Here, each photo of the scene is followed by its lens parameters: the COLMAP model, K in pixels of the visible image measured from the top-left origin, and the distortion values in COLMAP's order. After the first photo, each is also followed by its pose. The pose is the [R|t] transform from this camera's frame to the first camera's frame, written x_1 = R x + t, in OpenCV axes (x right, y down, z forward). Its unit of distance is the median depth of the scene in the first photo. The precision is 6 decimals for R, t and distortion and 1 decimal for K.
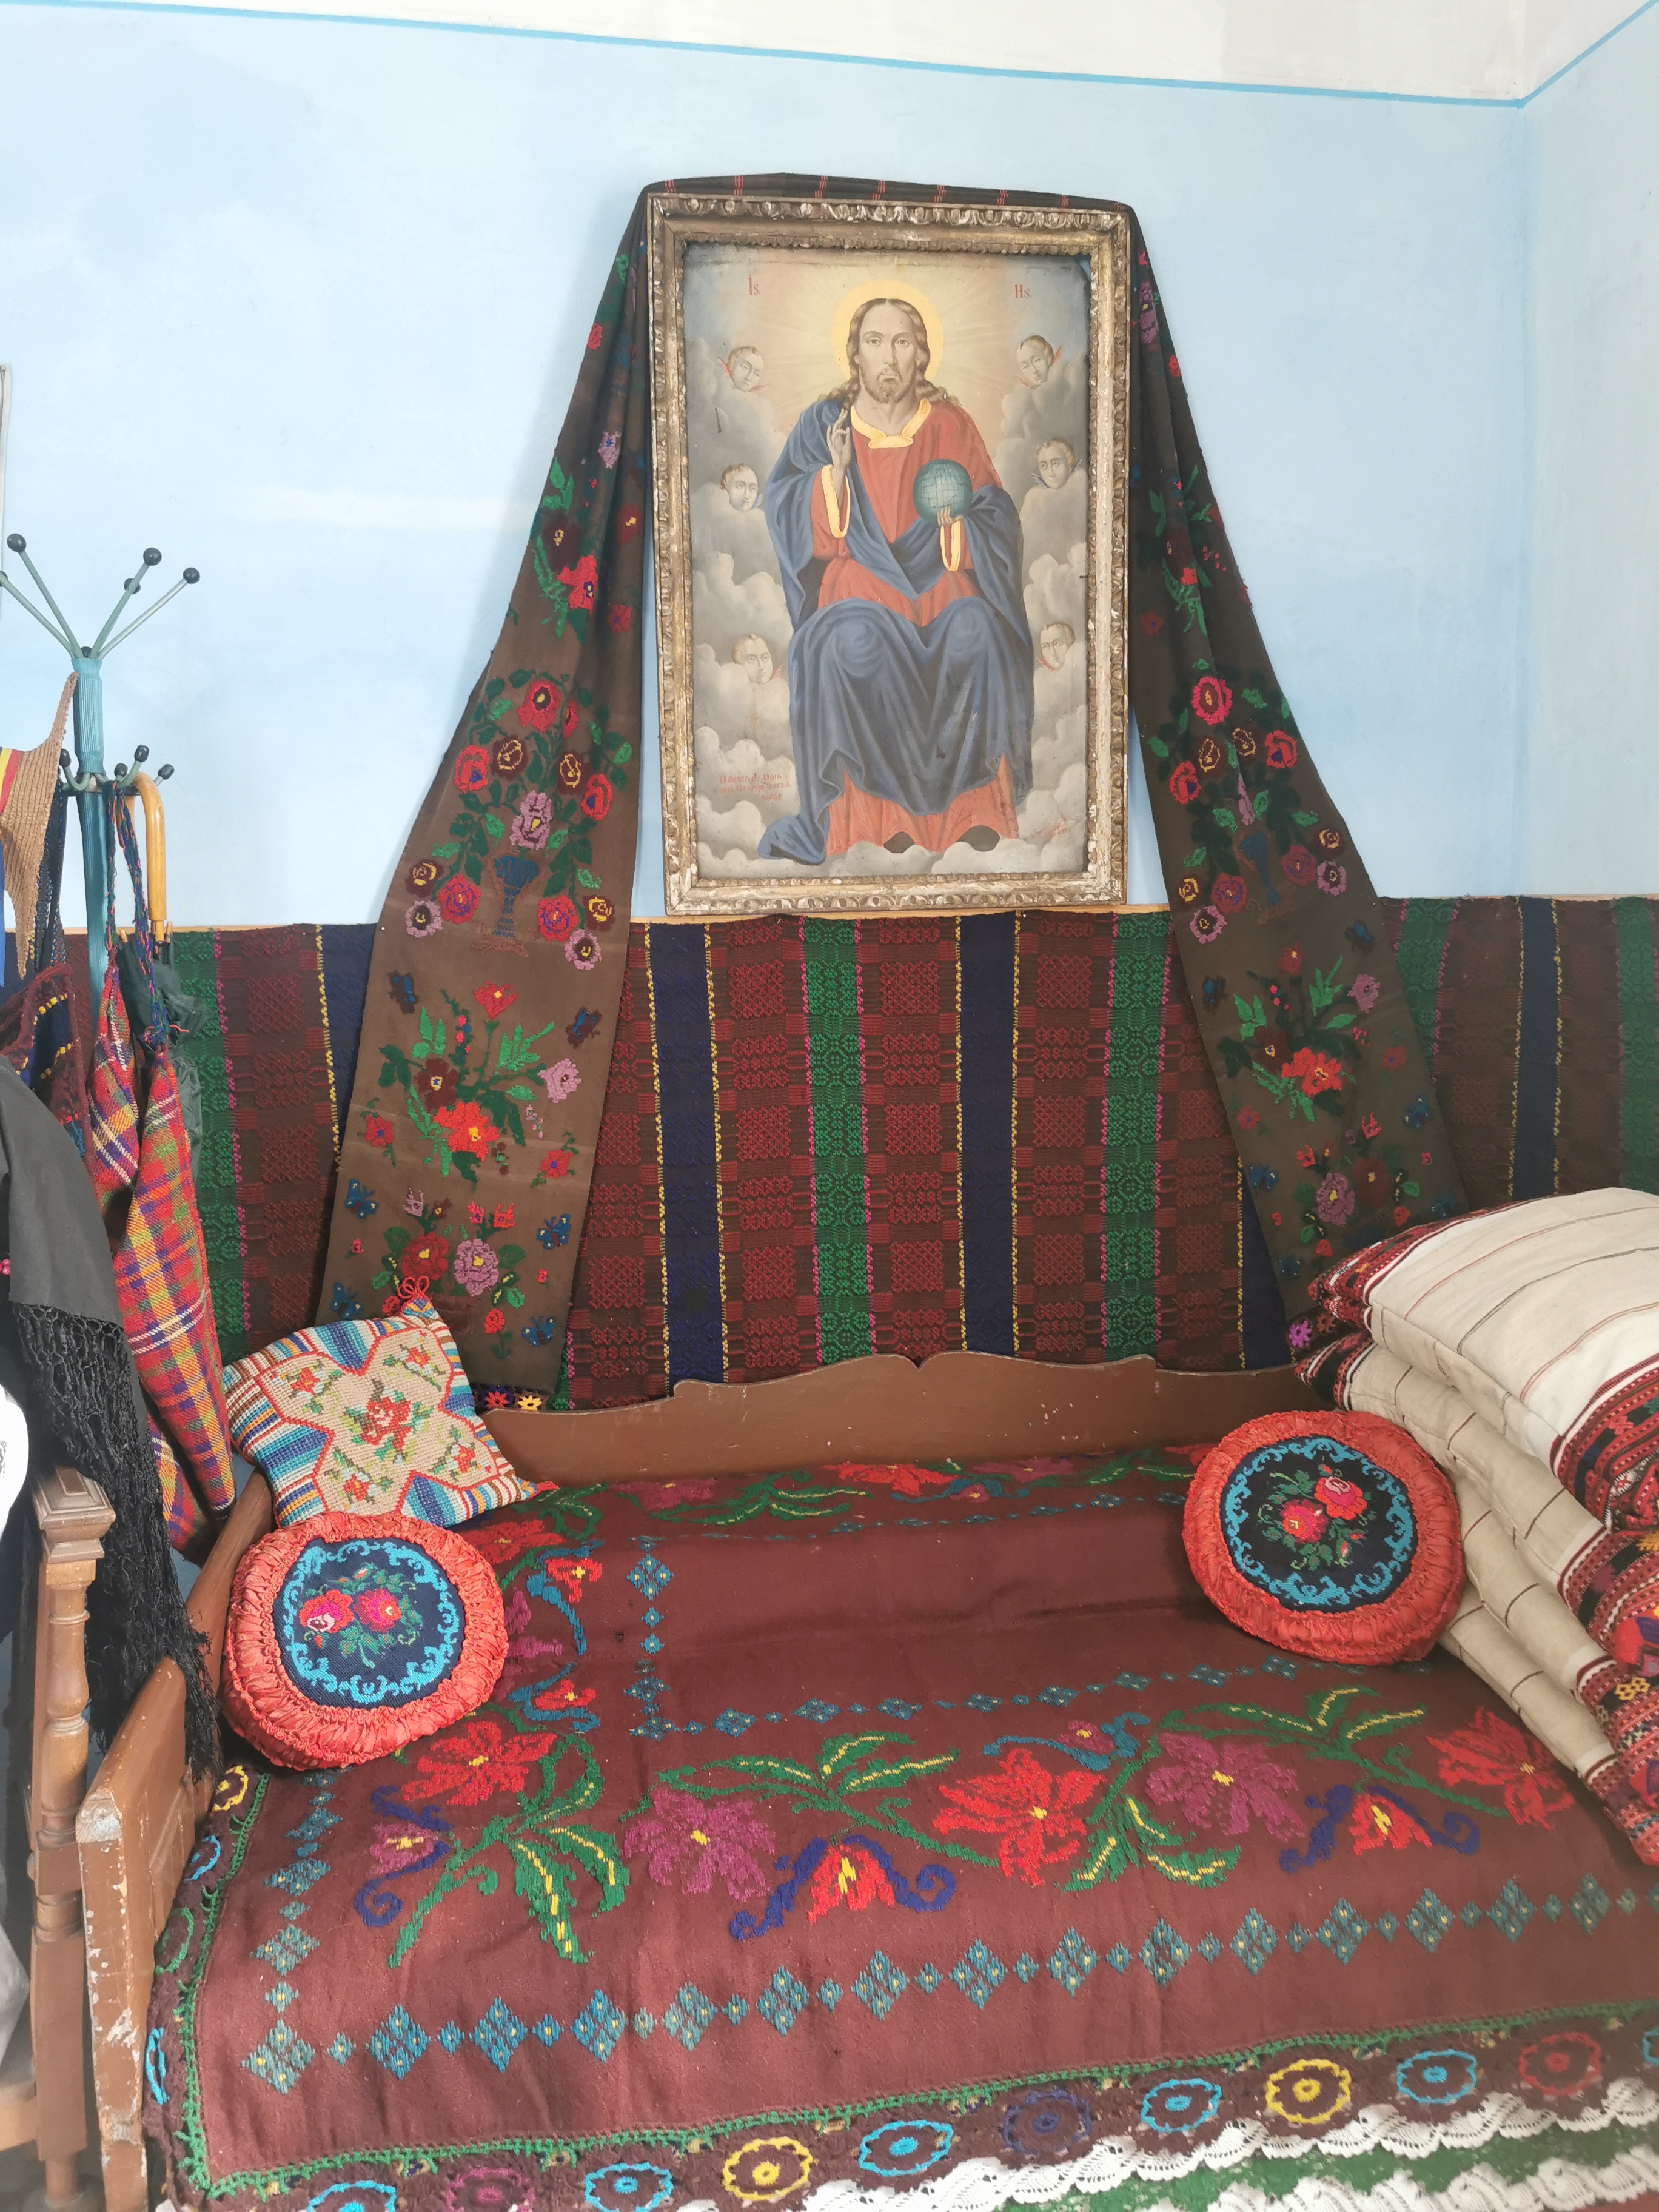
lens RADIAL K [[1733.0, 0, 829.5], [0, 1733.0, 1106.0], [0, 0, 1]] dist [0.080259, -0.077989]
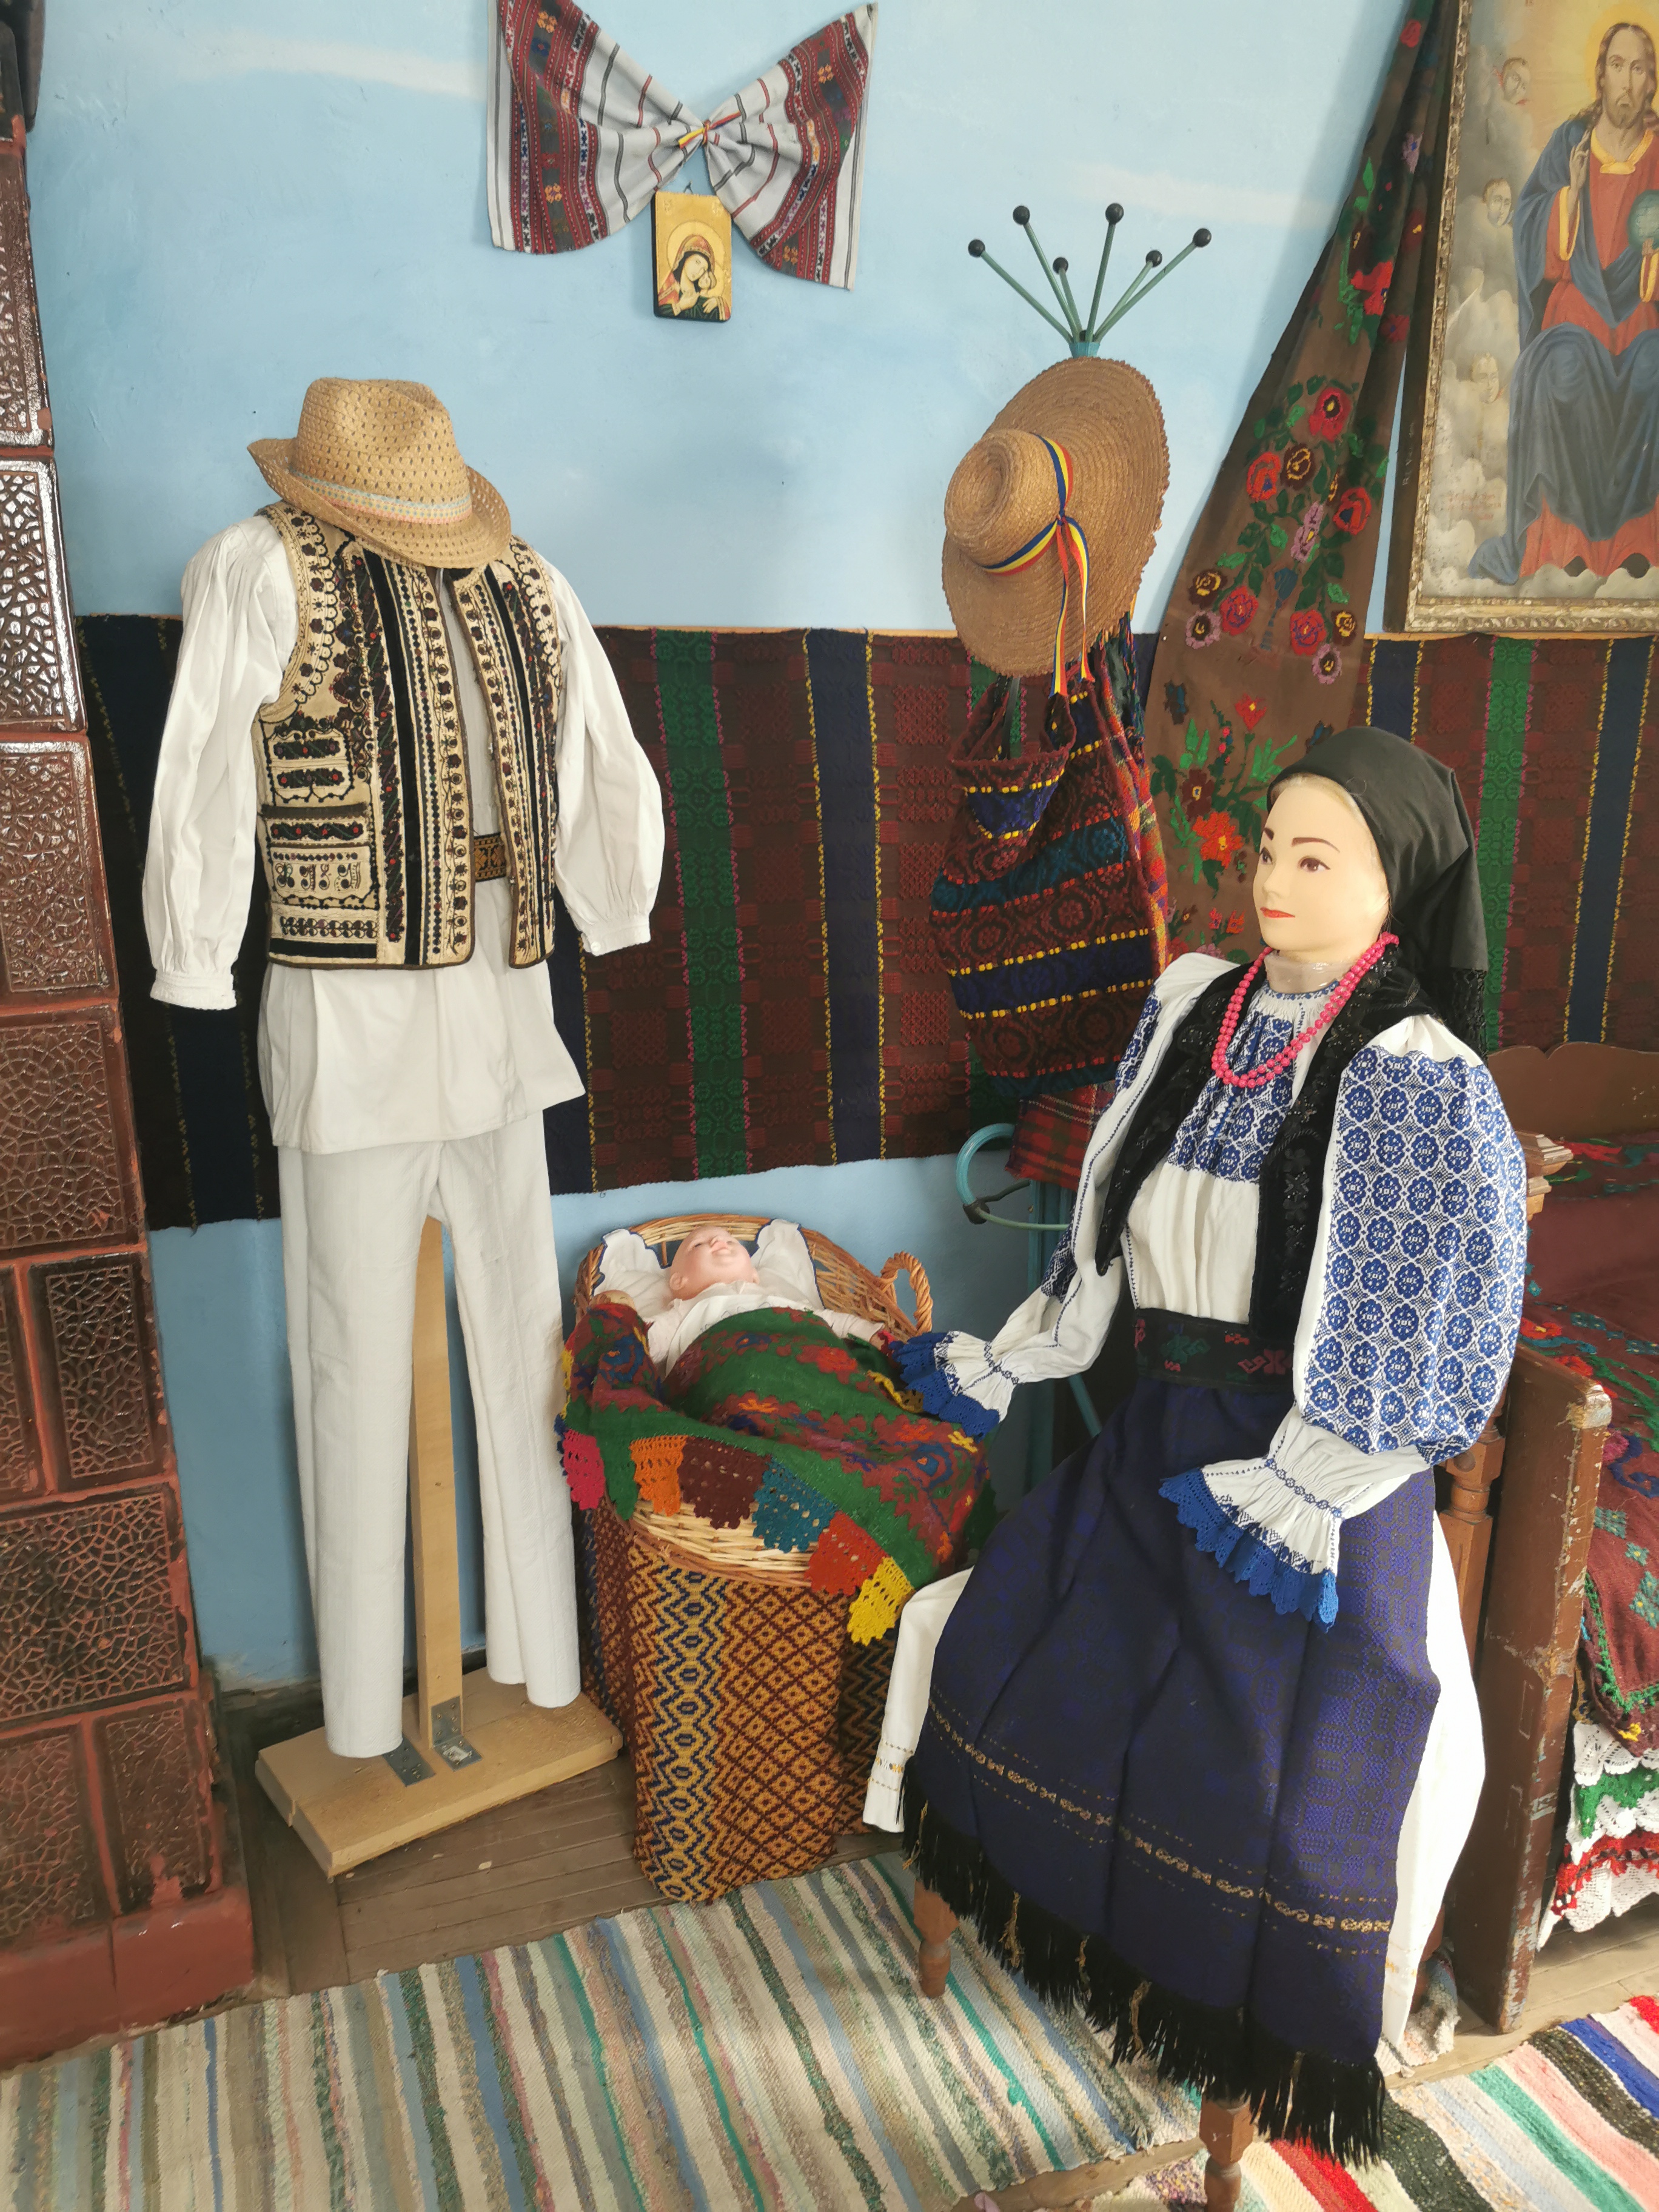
lens RADIAL K [[1661.1, 0, 881.5], [0, 1661.1, 1121.8], [0, 0, 1]] dist [0.065793, -0.077553]
pose [[0.977549, -0.033339, 0.208053, -0.624475], [0.001756, 0.988657, 0.150178, 0.031058], [-0.210700, -0.146442, 0.966520, 0.040595]]
